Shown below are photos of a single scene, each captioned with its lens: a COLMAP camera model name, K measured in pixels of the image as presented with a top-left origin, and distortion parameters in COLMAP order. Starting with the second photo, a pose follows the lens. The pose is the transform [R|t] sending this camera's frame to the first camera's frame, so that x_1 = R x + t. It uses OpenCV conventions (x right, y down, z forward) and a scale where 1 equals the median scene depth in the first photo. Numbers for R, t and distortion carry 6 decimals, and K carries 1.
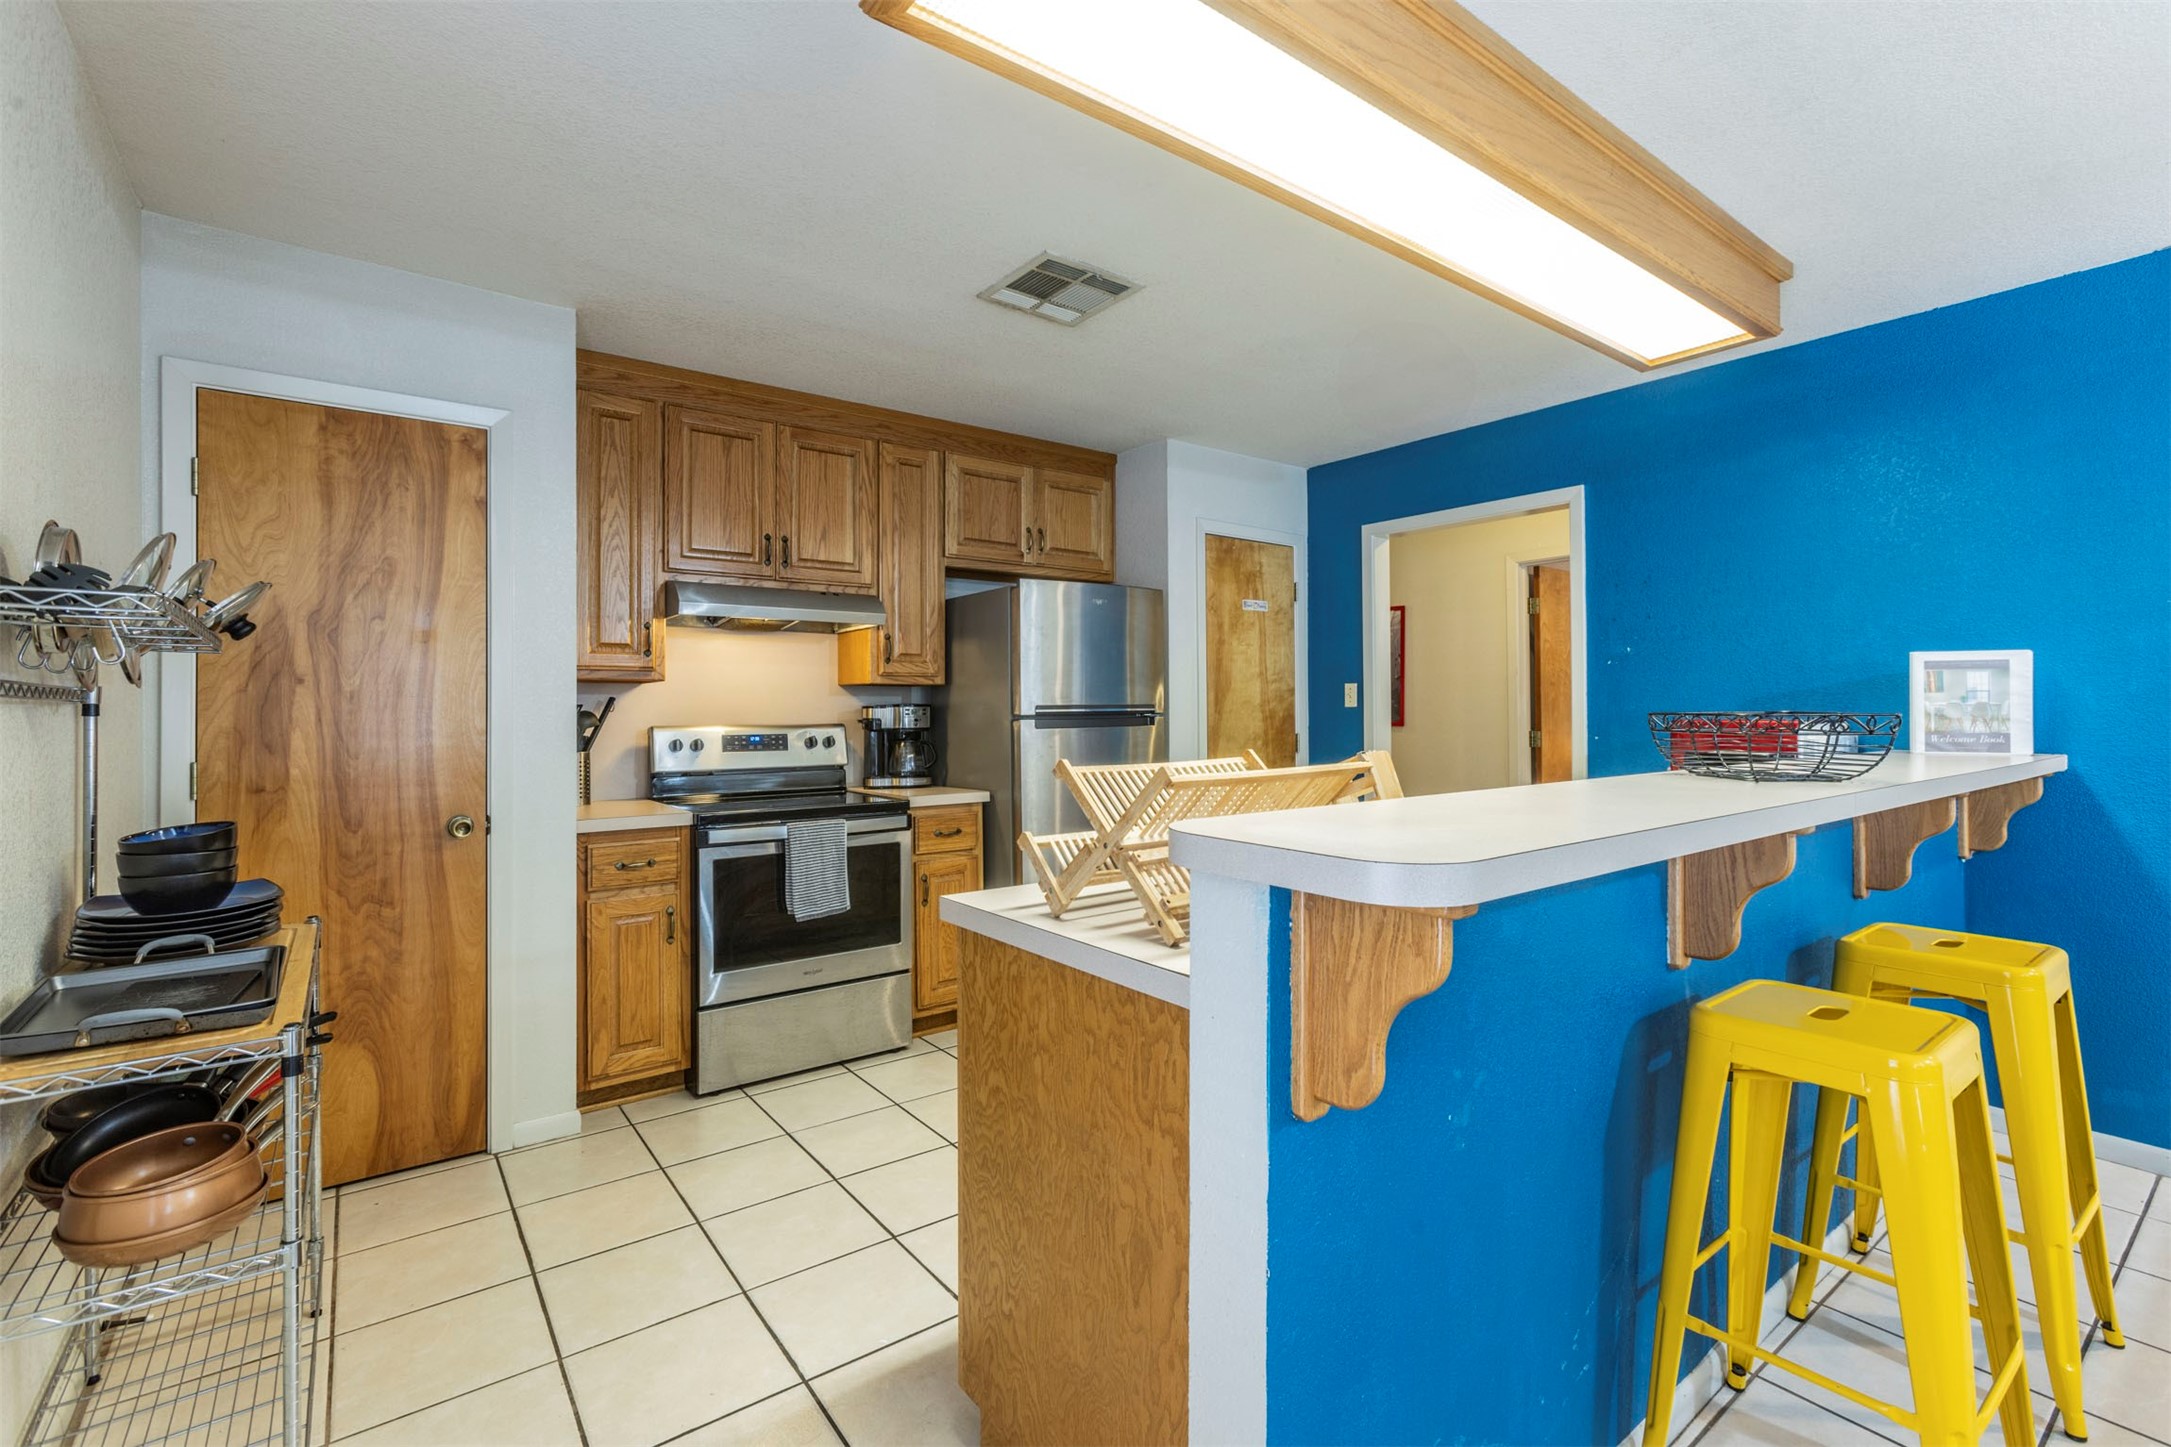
lens RADIAL K [[988.0, 0, 1075.0], [0, 988.0, 711.3], [0, 0, 1]] dist [-0.000167, 0.000088]
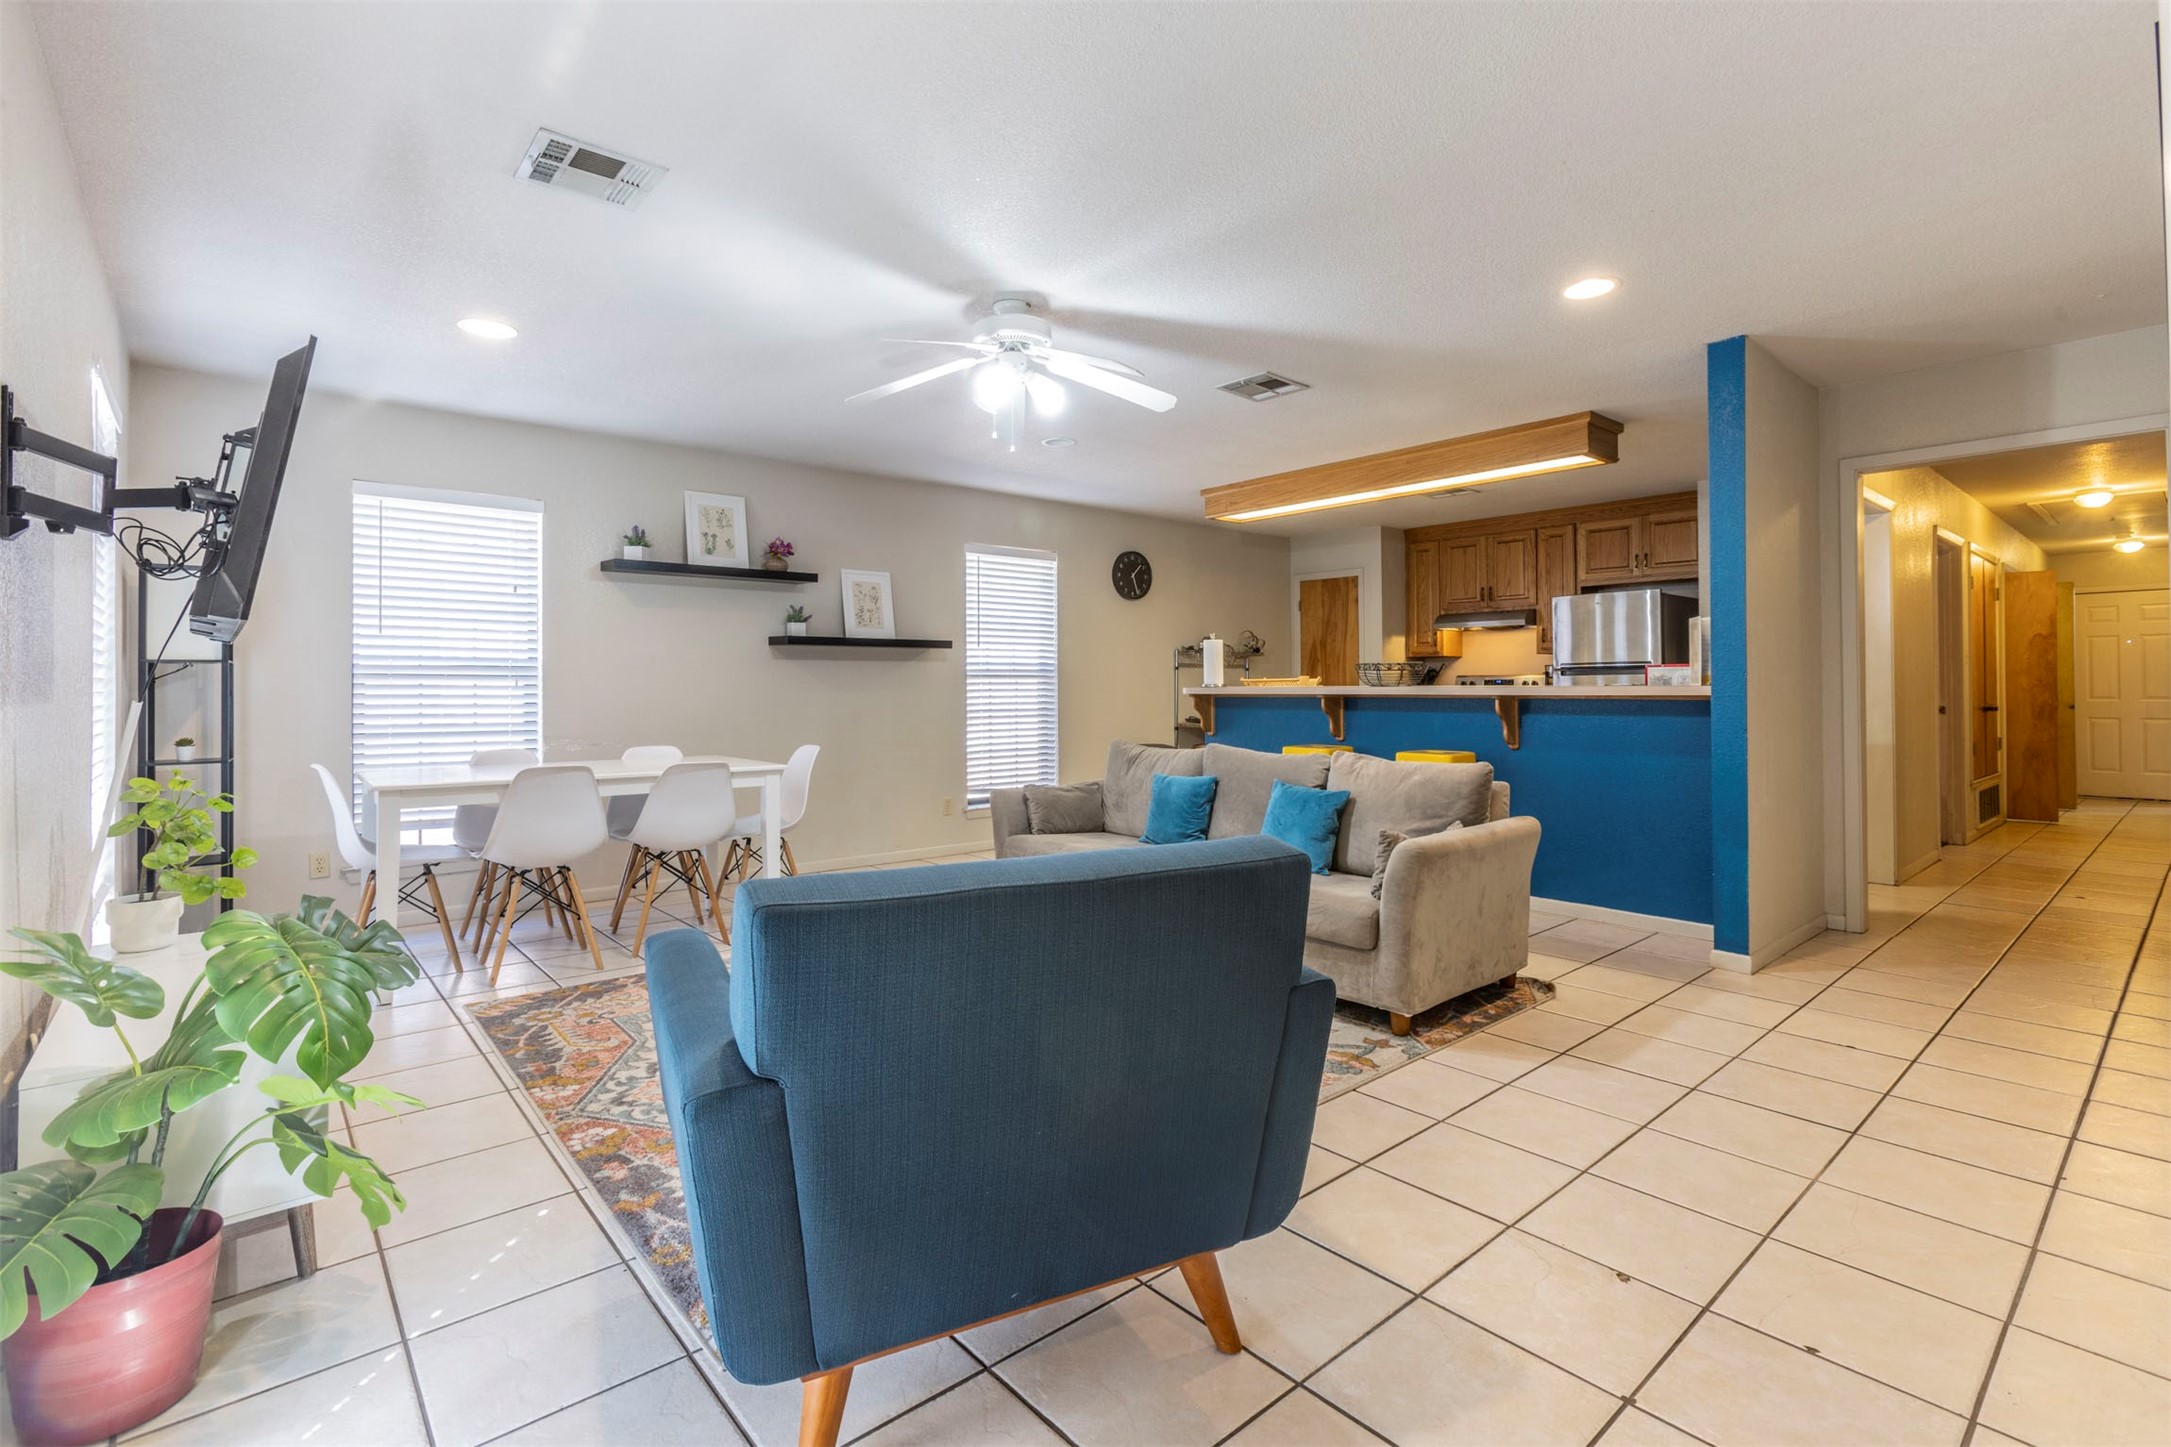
lens RADIAL K [[988.4, 0, 1082.8], [0, 988.4, 675.4], [0, 0, 1]] dist [0.001180, 0.000227]
pose [[0.082658, -0.002927, -0.996574, 1.802257], [0.005041, 0.999984, -0.002518, 0.018127], [0.996565, -0.004815, 0.082671, -0.068523]]
